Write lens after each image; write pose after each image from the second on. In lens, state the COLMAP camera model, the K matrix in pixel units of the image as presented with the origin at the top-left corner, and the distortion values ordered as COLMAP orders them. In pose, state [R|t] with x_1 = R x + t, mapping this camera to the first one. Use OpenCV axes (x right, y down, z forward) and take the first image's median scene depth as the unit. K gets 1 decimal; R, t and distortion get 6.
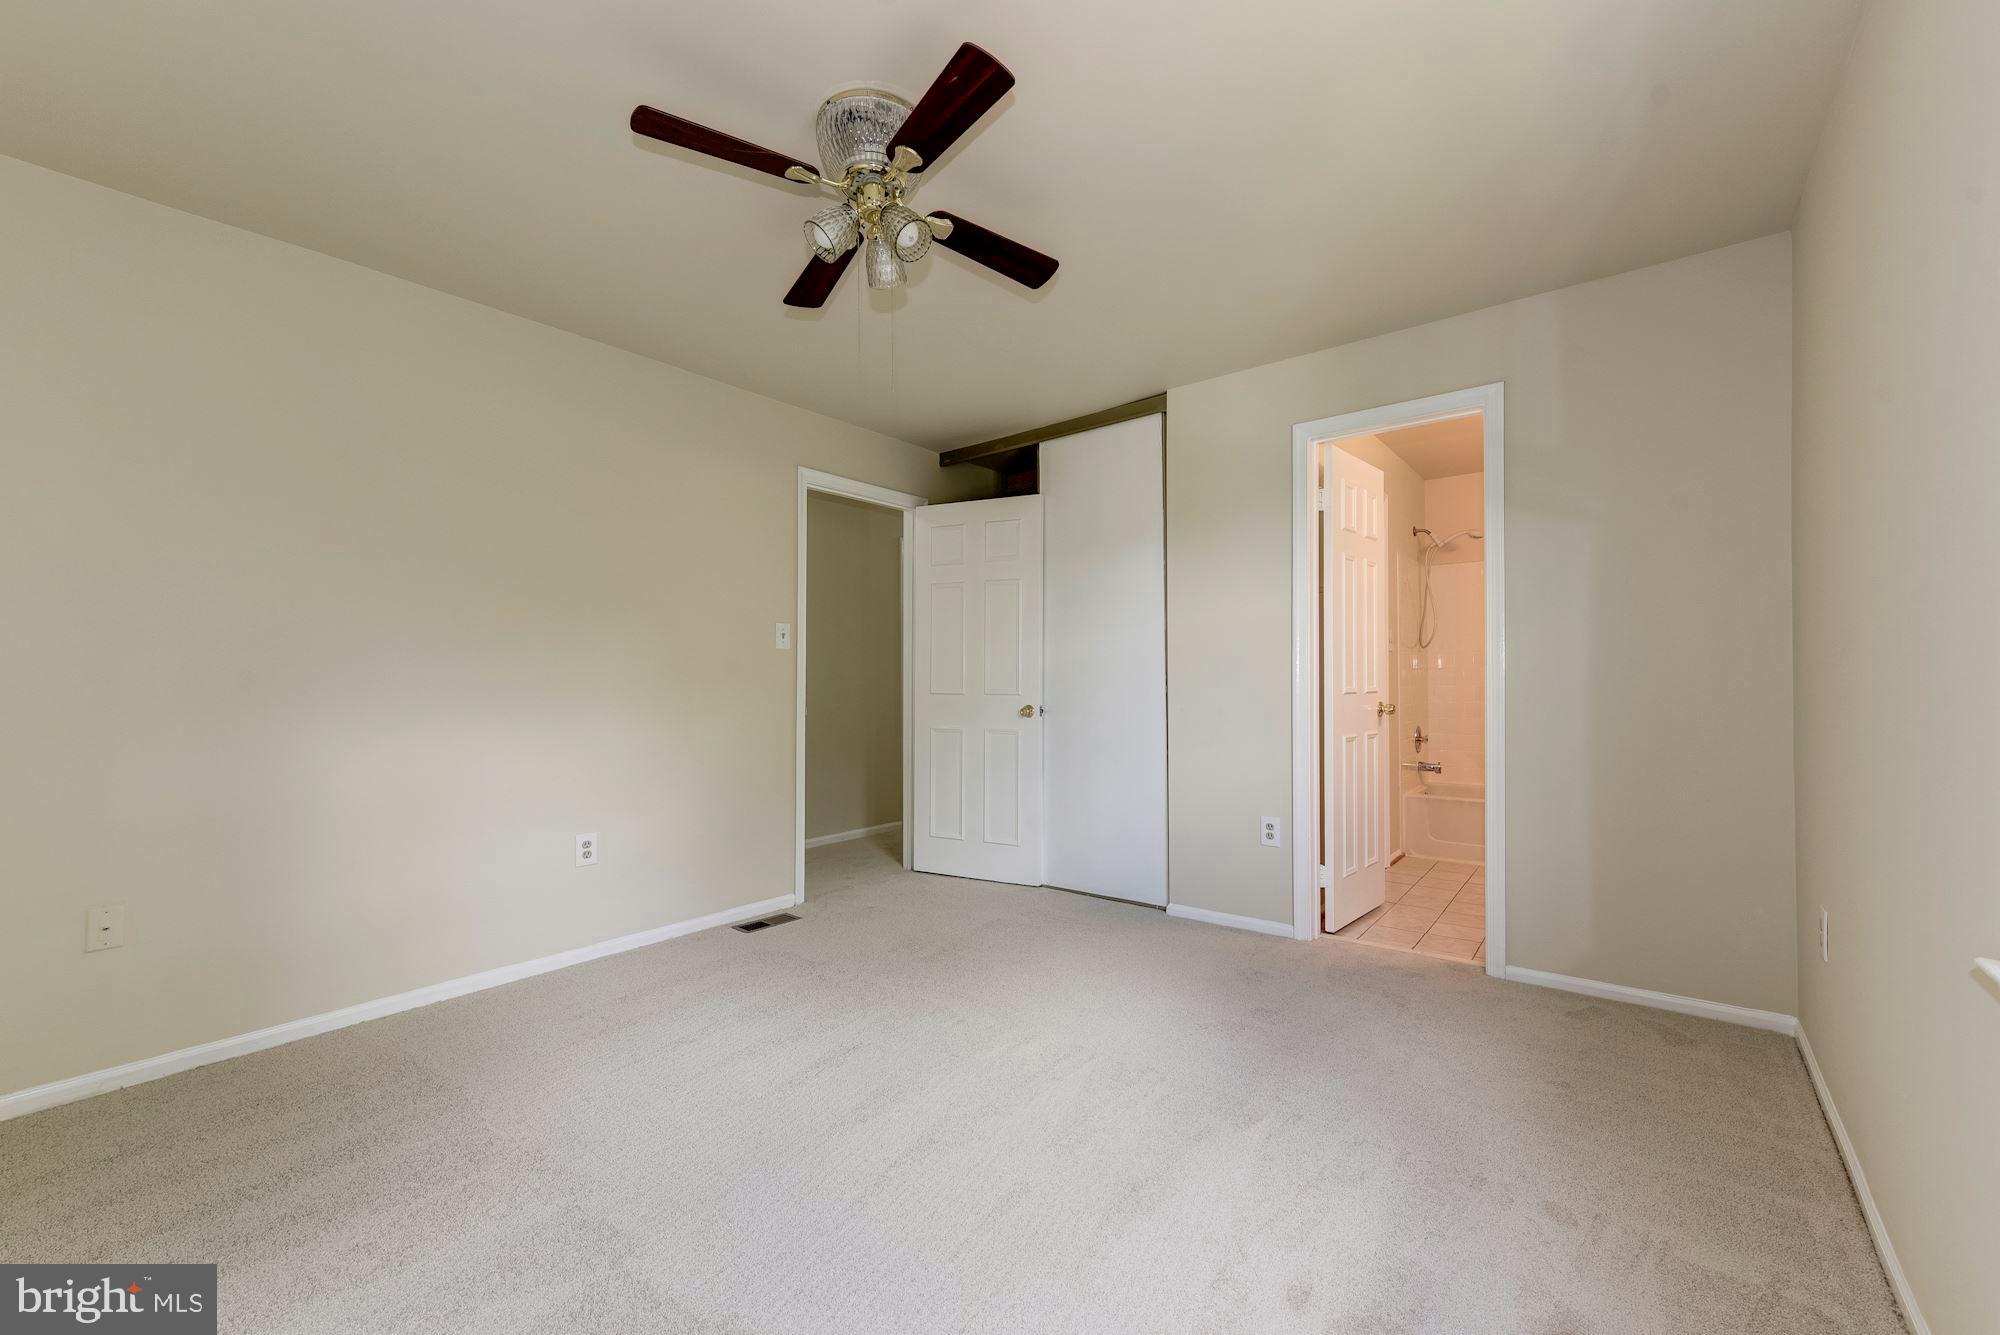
lens RADIAL K [[805.7, 0, 998.9], [0, 805.7, 672.3], [0, 0, 1]] dist [0.002167, 0.000070]
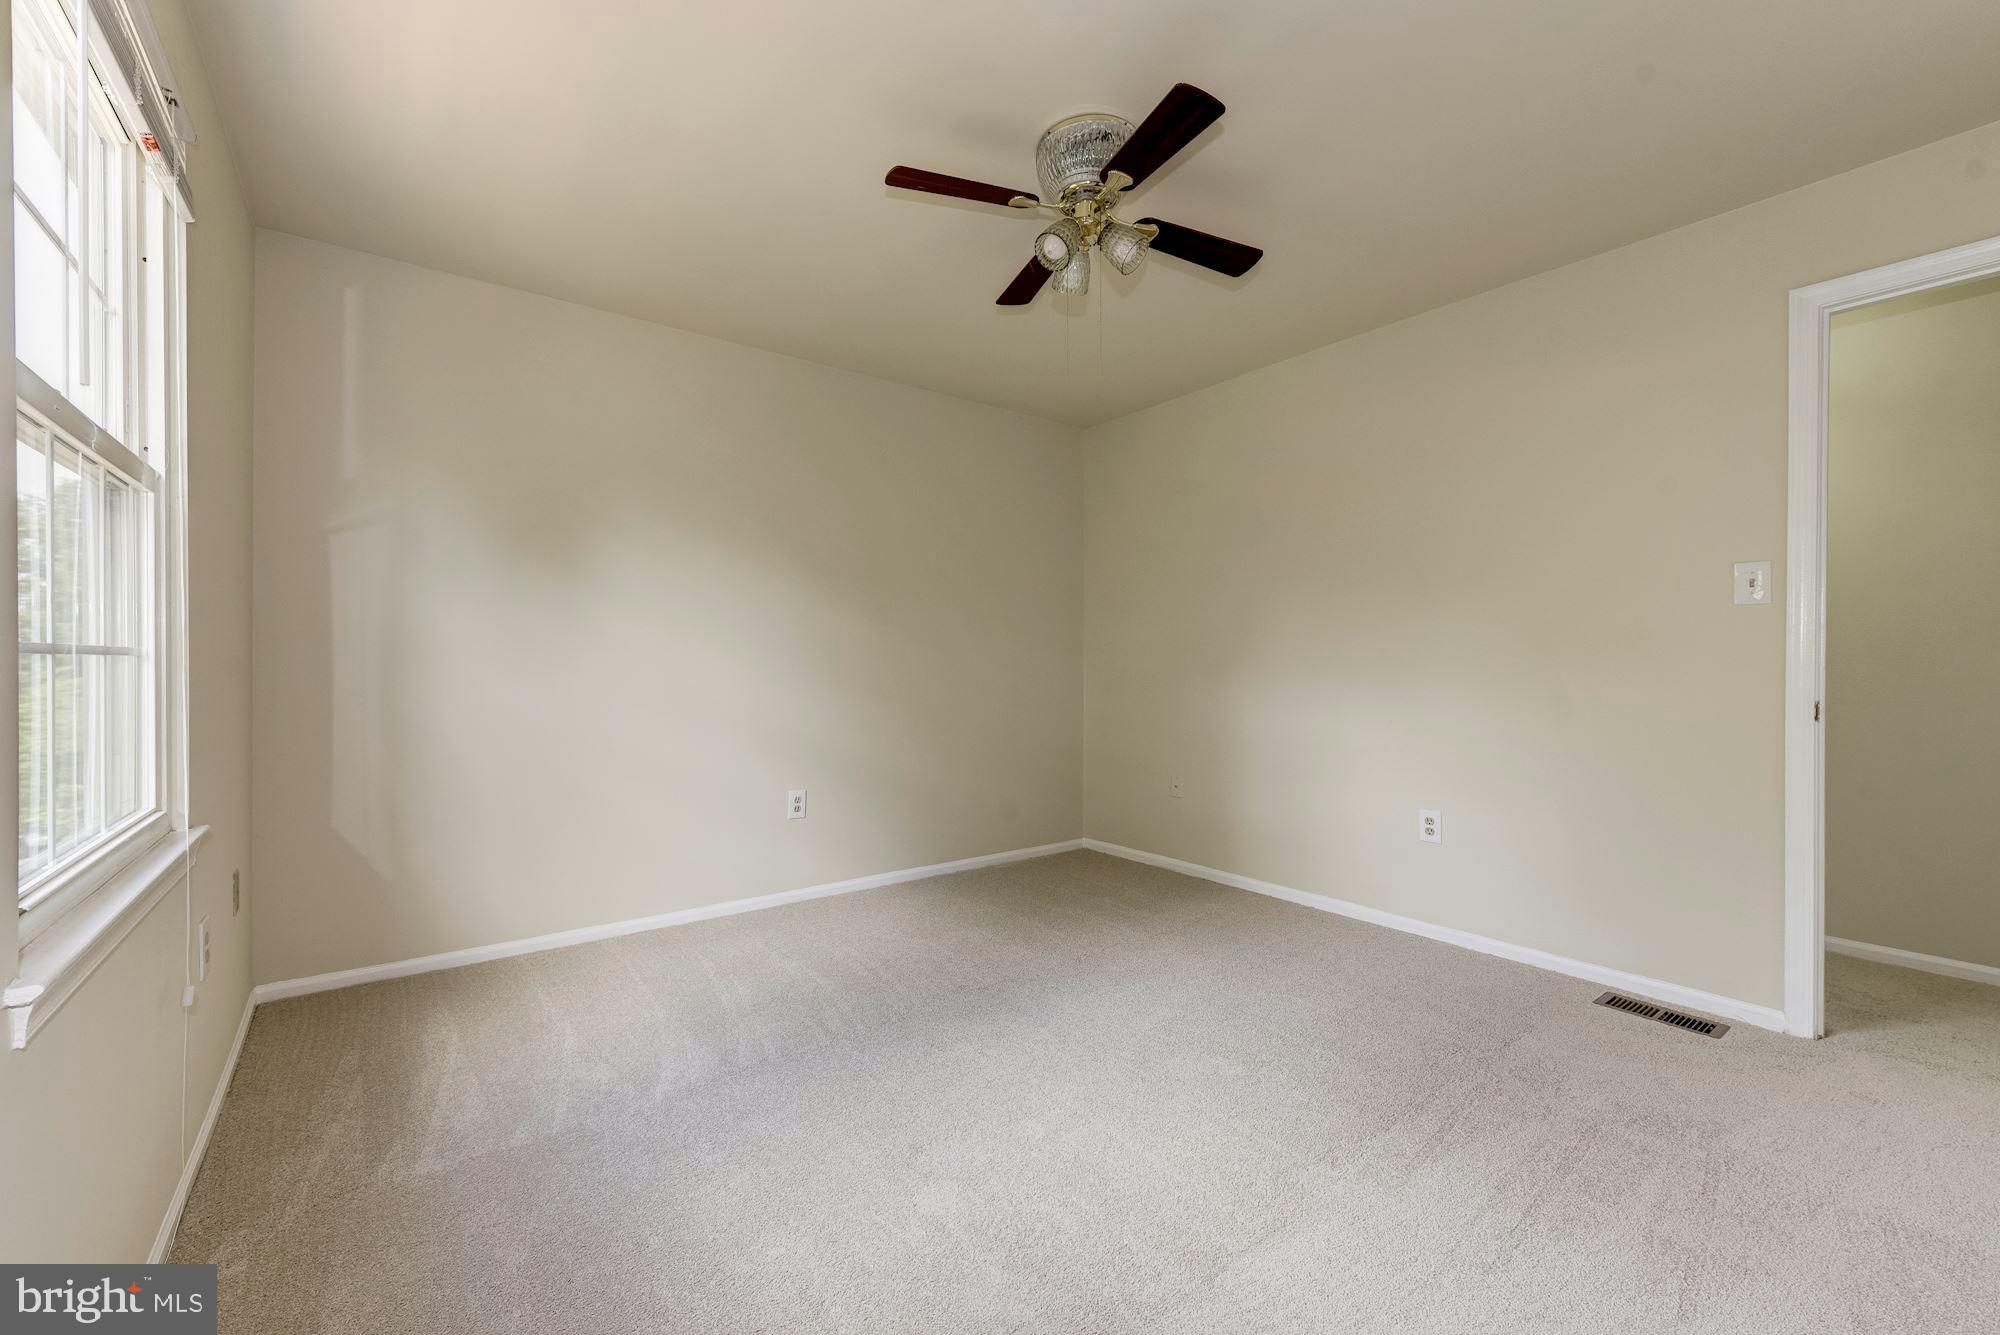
lens RADIAL K [[805.7, 0, 1000.9], [0, 805.7, 662.6], [0, 0, 1]] dist [0.002167, 0.000070]
pose [[-0.233180, 0.011336, -0.972367, 0.508046], [0.011316, 0.999896, 0.008944, 0.003524], [0.972368, -0.008917, -0.233284, 0.639099]]
